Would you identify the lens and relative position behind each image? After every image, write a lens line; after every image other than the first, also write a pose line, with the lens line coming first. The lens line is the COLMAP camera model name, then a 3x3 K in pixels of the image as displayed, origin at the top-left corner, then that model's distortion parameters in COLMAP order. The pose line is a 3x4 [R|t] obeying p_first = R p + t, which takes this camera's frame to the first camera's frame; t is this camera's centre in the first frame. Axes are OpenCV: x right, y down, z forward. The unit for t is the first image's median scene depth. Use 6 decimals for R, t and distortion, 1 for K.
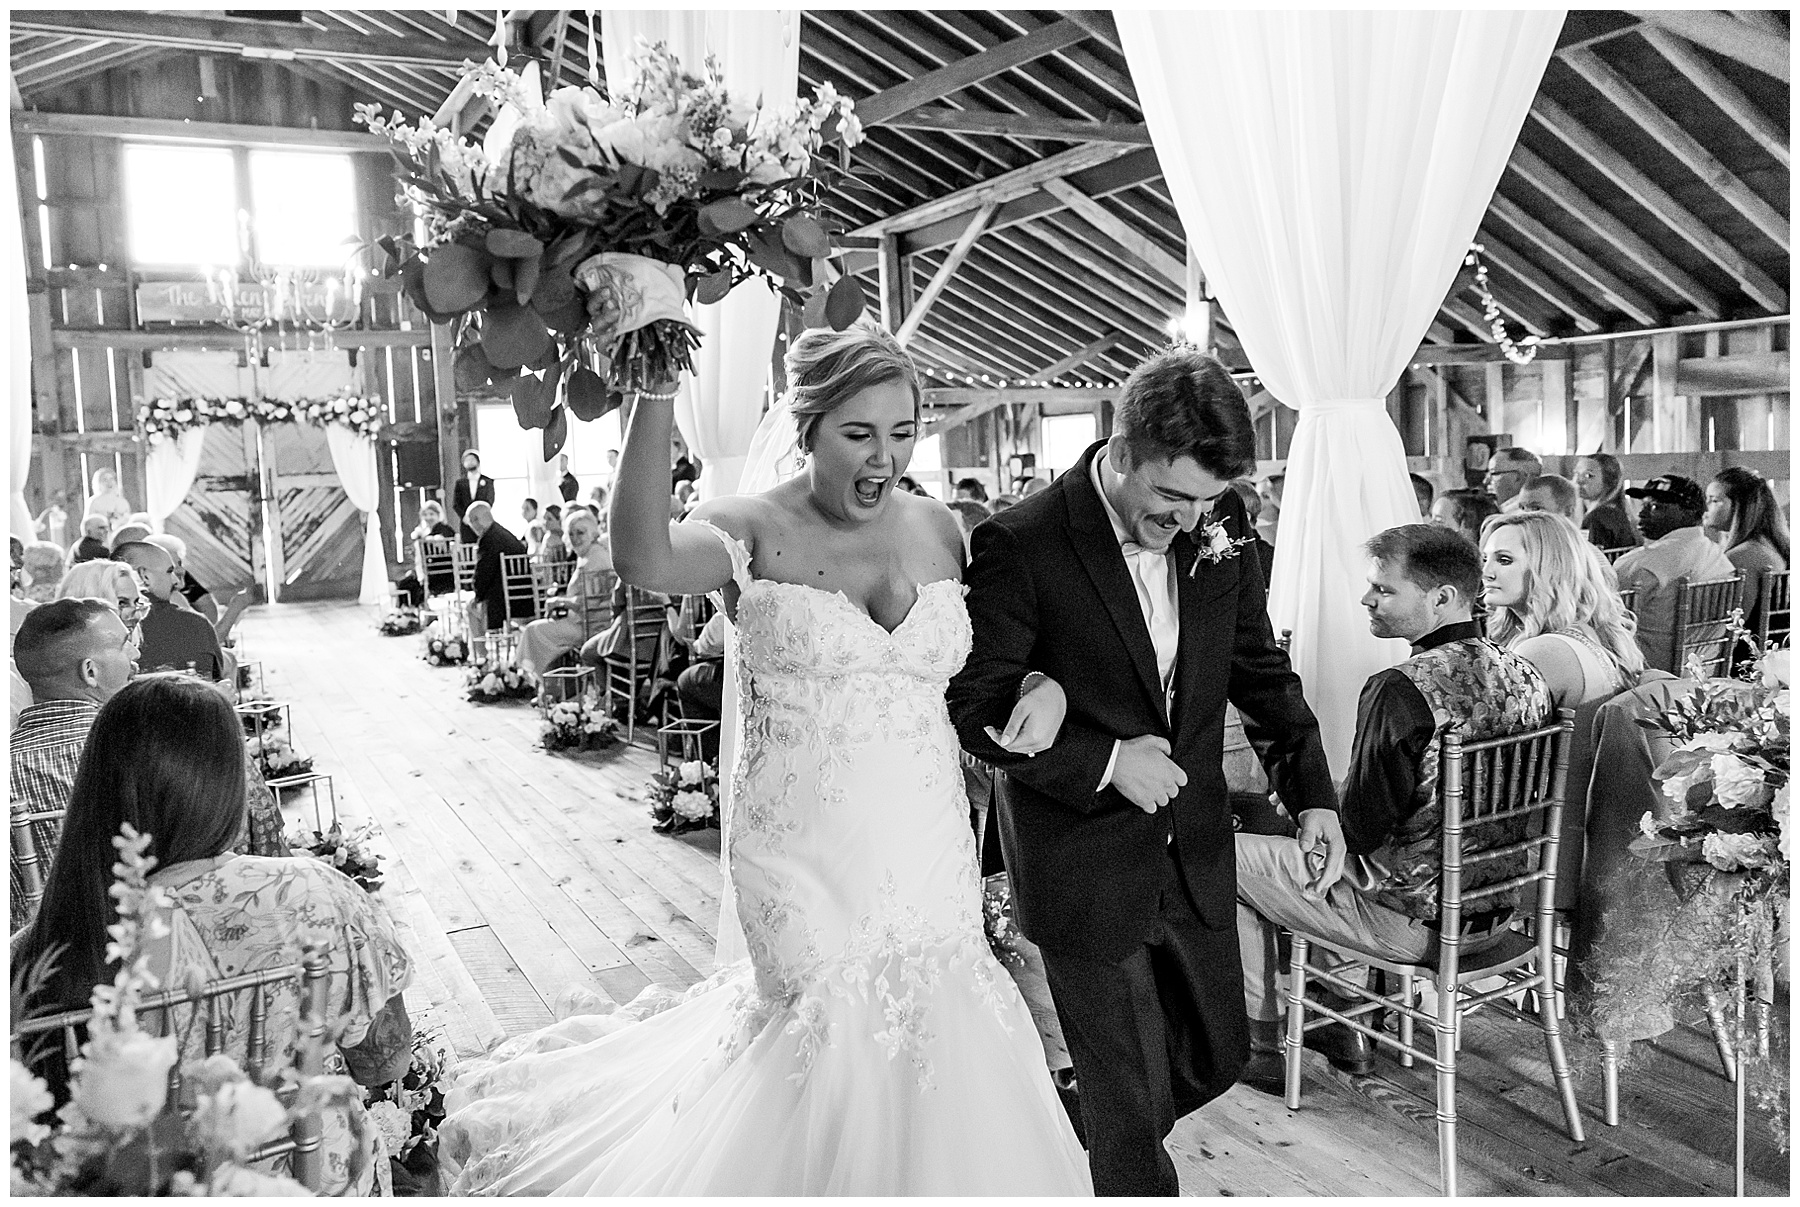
lens RADIAL K [[1324.9, 0, 807.5], [0, 1324.9, 527.6], [0, 0, 1]] dist [0.003669, 0.003544]
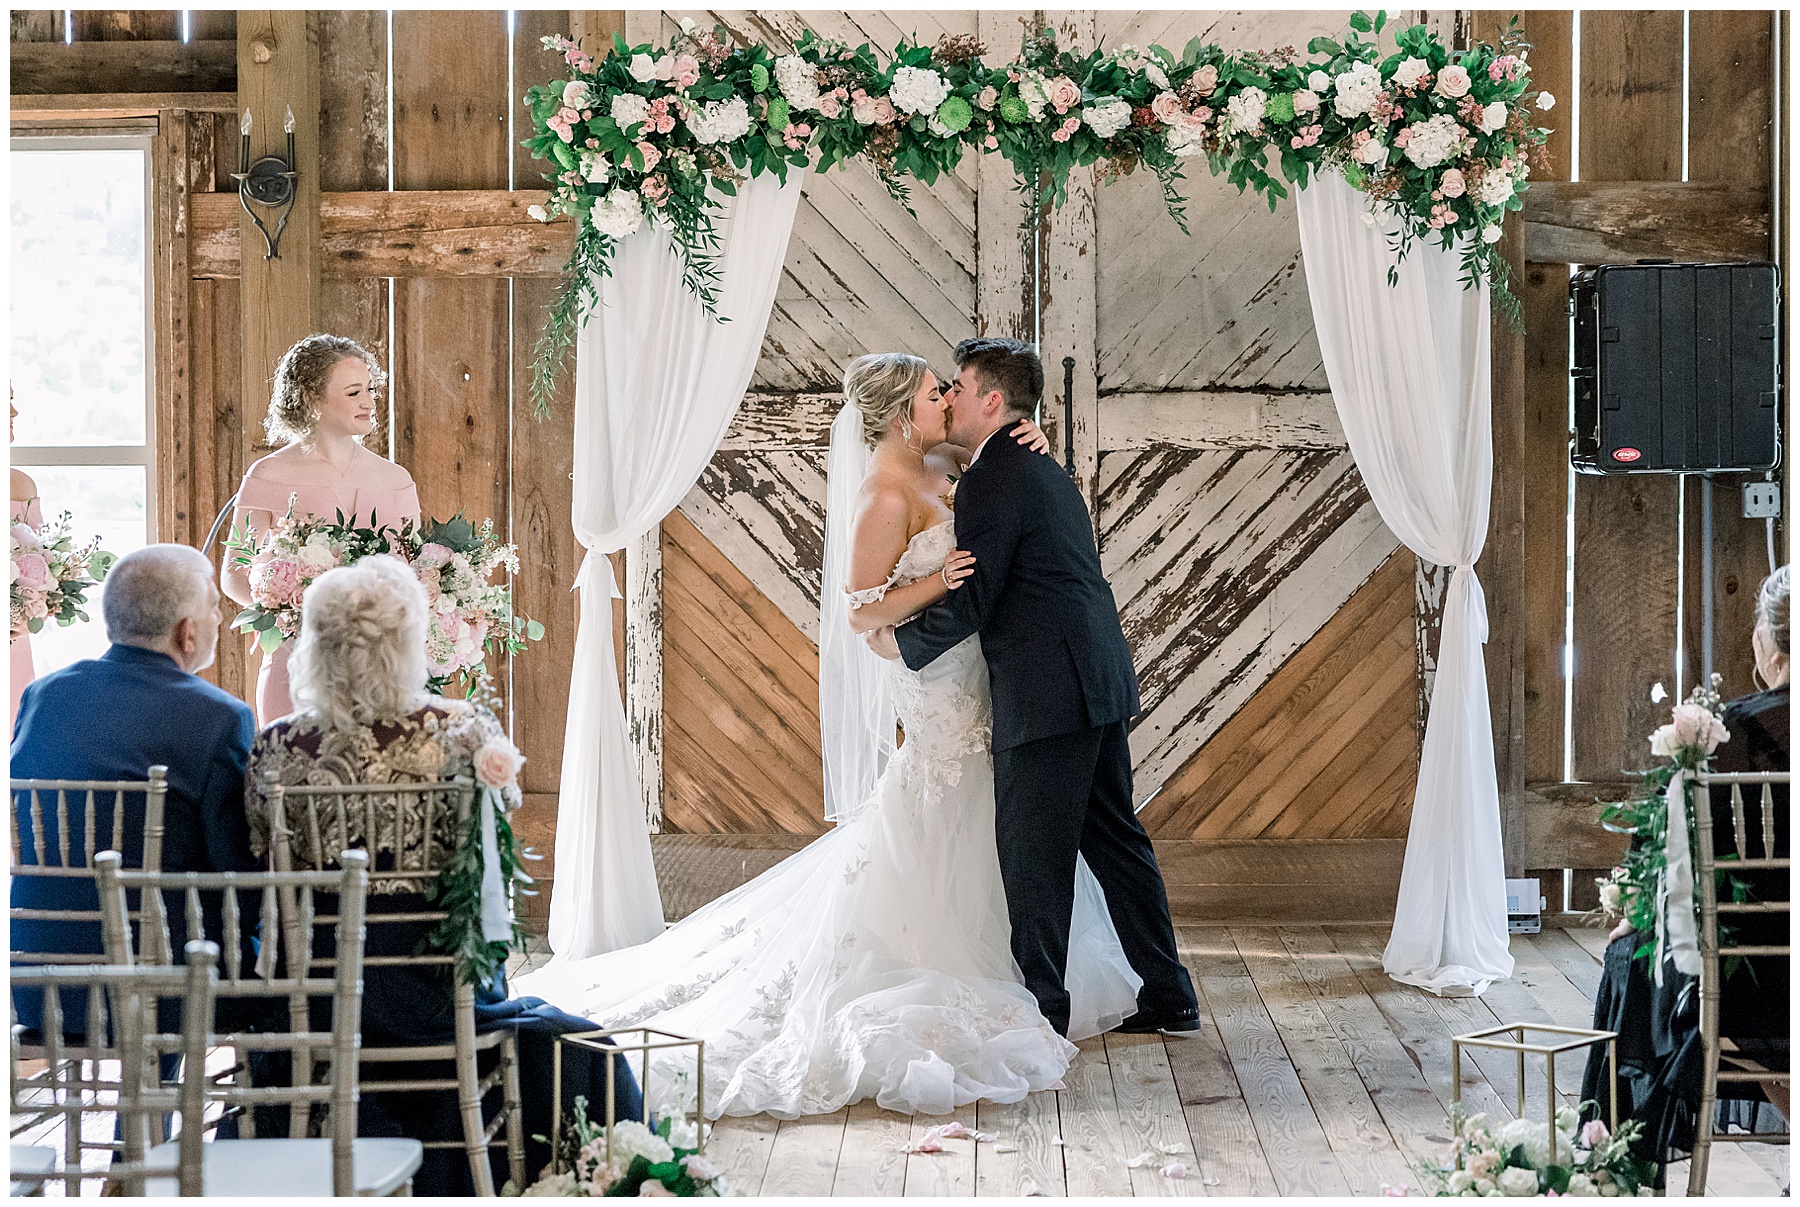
lens RADIAL K [[3695.0, 0, 900.0], [0, 3695.0, 603.5], [0, 0, 1]] dist [0.023801, 0.017171]
pose [[0.888260, 0.065977, -0.454577, -0.130962], [-0.061211, 0.997806, 0.025212, -0.016430], [0.455243, 0.005430, 0.890350, 0.408002]]
